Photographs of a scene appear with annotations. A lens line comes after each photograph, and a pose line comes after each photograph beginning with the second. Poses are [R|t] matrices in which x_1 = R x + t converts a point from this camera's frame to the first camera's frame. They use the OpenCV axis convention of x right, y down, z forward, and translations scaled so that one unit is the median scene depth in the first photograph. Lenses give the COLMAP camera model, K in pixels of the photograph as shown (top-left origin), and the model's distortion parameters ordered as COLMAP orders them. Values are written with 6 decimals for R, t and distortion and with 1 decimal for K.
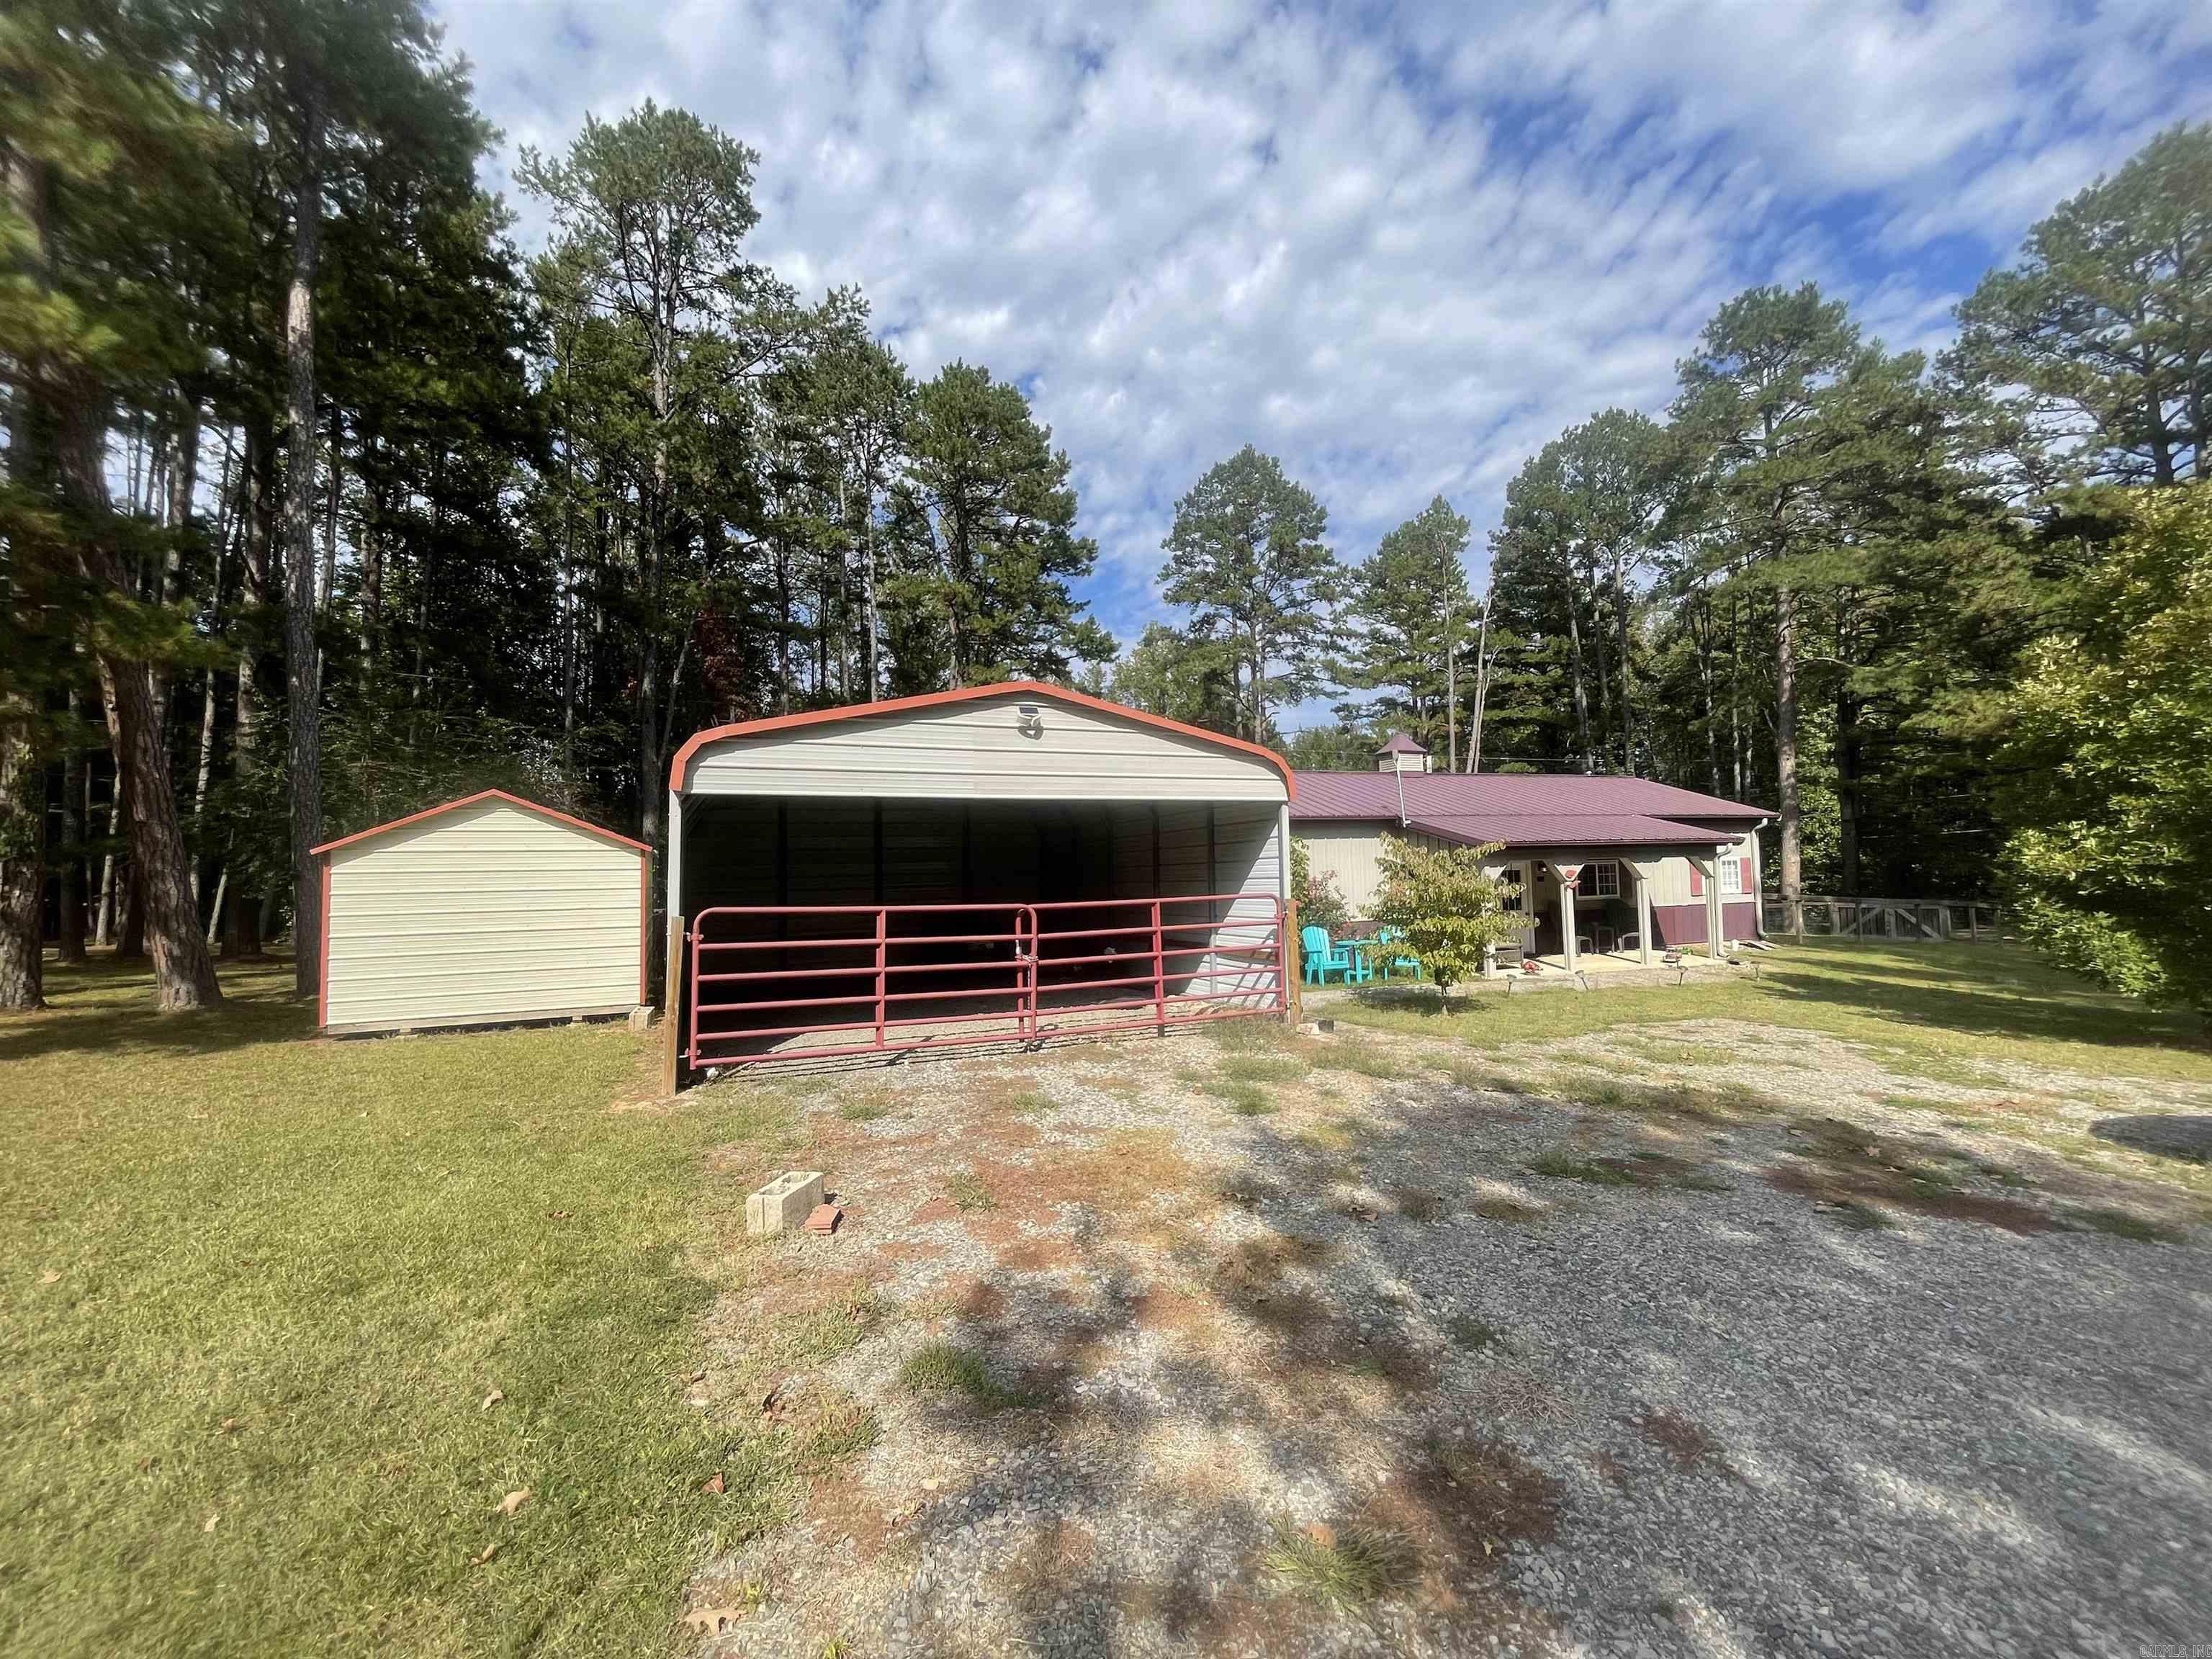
lens RADIAL K [[893.6, 0, 1099.8], [0, 893.6, 829.6], [0, 0, 1]] dist [0.000839, -0.002202]
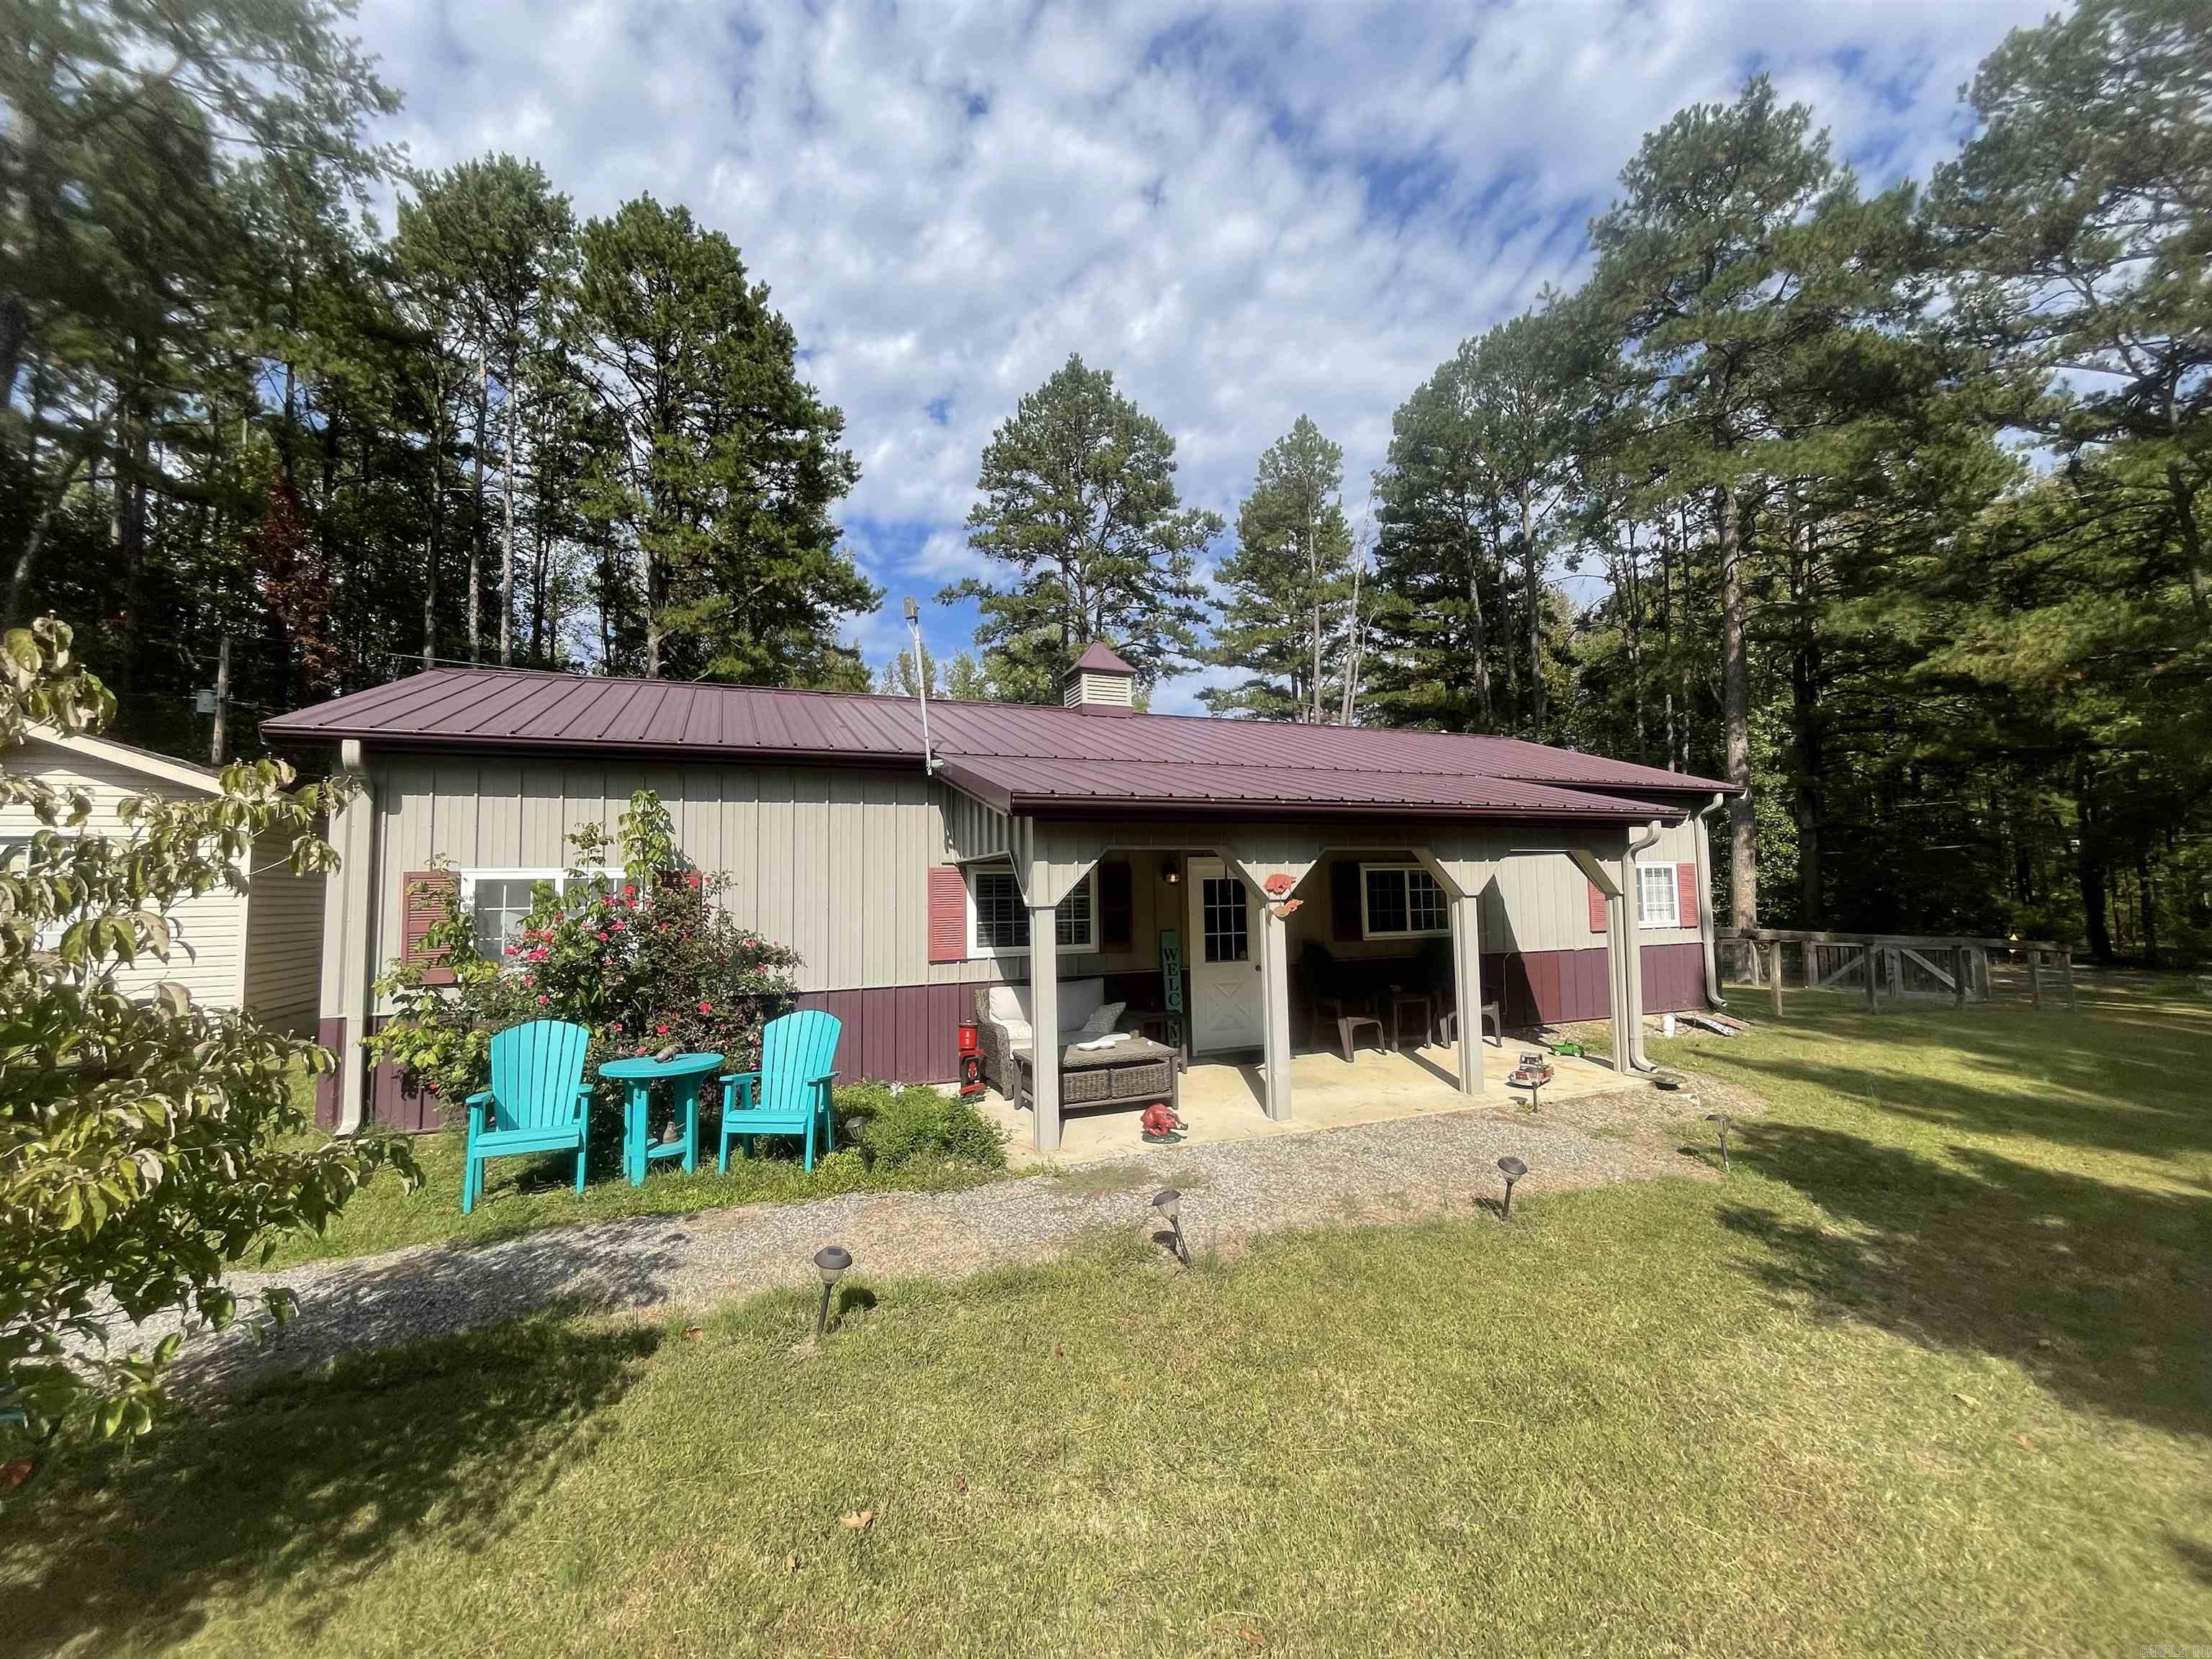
lens RADIAL K [[897.9, 0, 1098.7], [0, 897.9, 826.4], [0, 0, 1]] dist [-0.001718, 0.000018]
pose [[0.998747, 0.009670, 0.049094, 0.253244], [-0.008210, 0.999520, -0.029861, 0.021558], [-0.049360, 0.029421, 0.998348, 0.352725]]
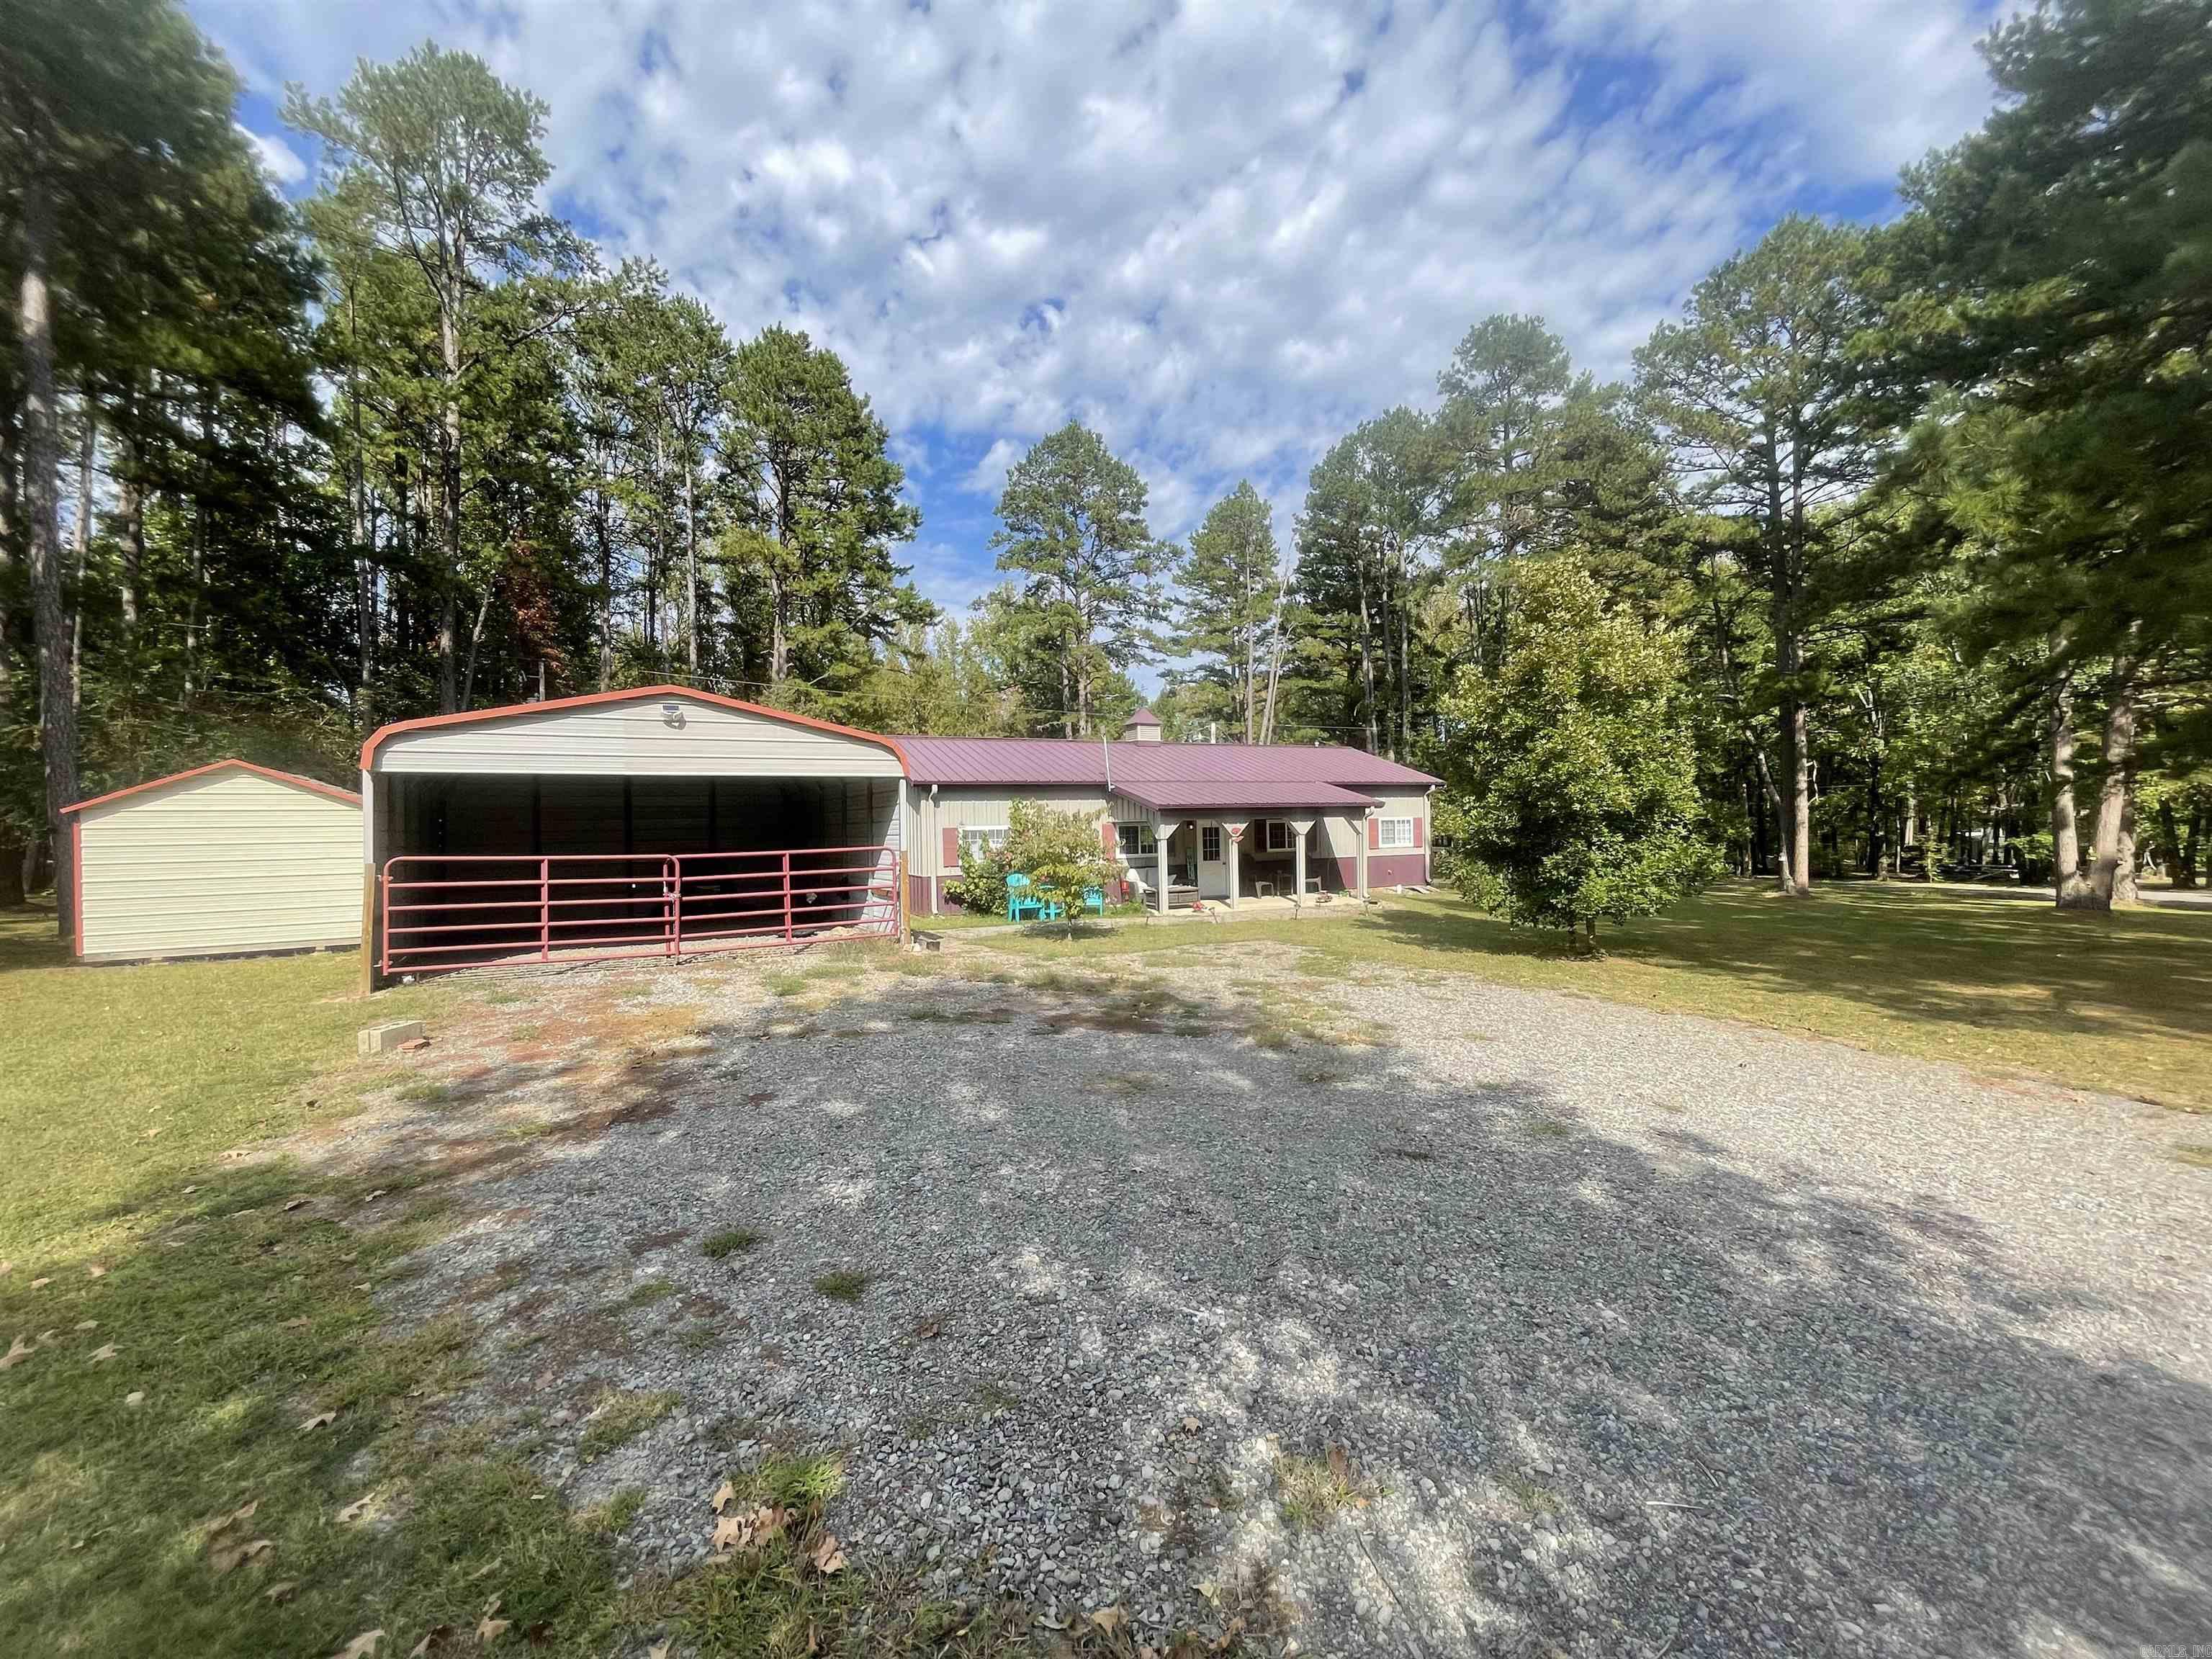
lens RADIAL K [[897.9, 0, 1098.7], [0, 897.9, 826.4], [0, 0, 1]] dist [-0.001718, 0.000018]
pose [[0.992374, 0.004079, 0.123197, 0.113017], [-0.010085, 0.998789, 0.048164, -0.008534], [-0.122851, -0.049039, 0.991213, -0.118133]]
